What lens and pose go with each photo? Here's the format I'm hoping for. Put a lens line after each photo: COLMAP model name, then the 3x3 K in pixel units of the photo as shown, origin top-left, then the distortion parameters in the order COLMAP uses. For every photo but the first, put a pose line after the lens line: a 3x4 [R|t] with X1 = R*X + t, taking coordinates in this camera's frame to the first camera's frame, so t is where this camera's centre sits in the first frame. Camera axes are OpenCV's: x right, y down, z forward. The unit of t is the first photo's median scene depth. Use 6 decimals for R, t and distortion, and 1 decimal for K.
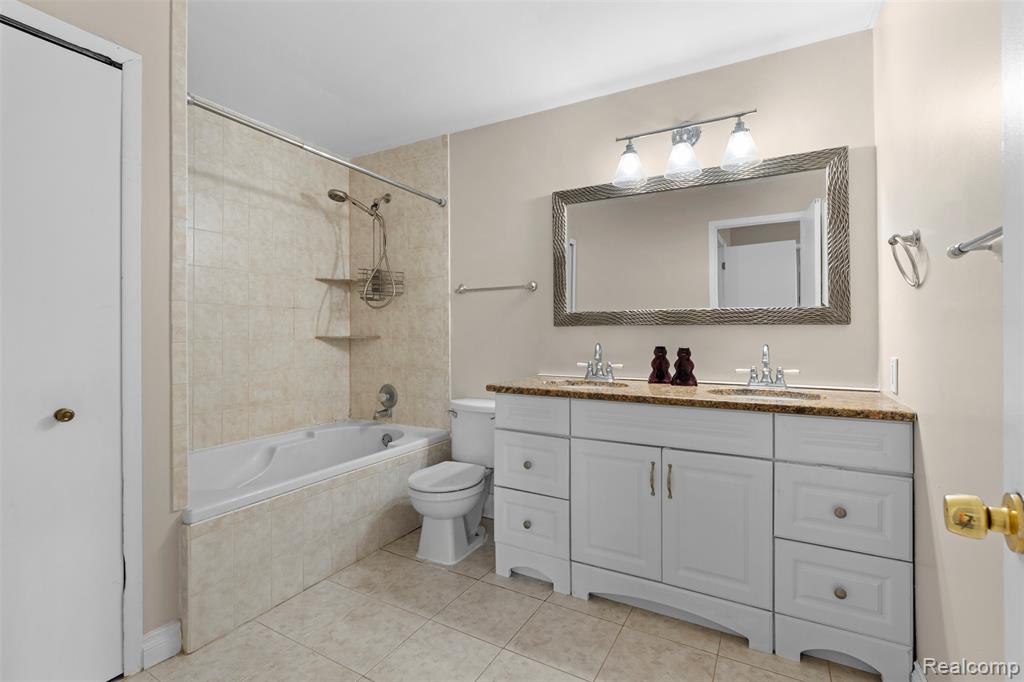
lens RADIAL K [[458.4, 0, 521.3], [0, 458.4, 330.4], [0, 0, 1]] dist [-0.003300, 0.000544]
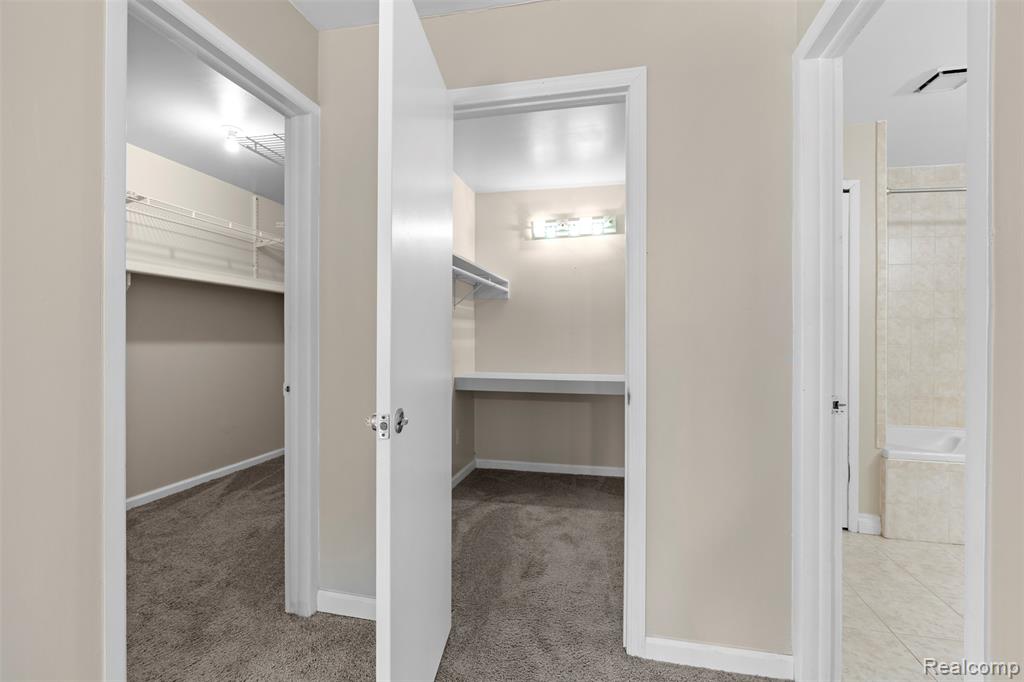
lens RADIAL K [[458.4, 0, 519.5], [0, 458.4, 336.3], [0, 0, 1]] dist [-0.003300, 0.000544]
pose [[0.280301, 0.000059, -0.959912, 0.428349], [-0.007443, 0.999970, -0.002112, 0.007263], [0.959883, 0.007737, 0.280293, -0.652162]]
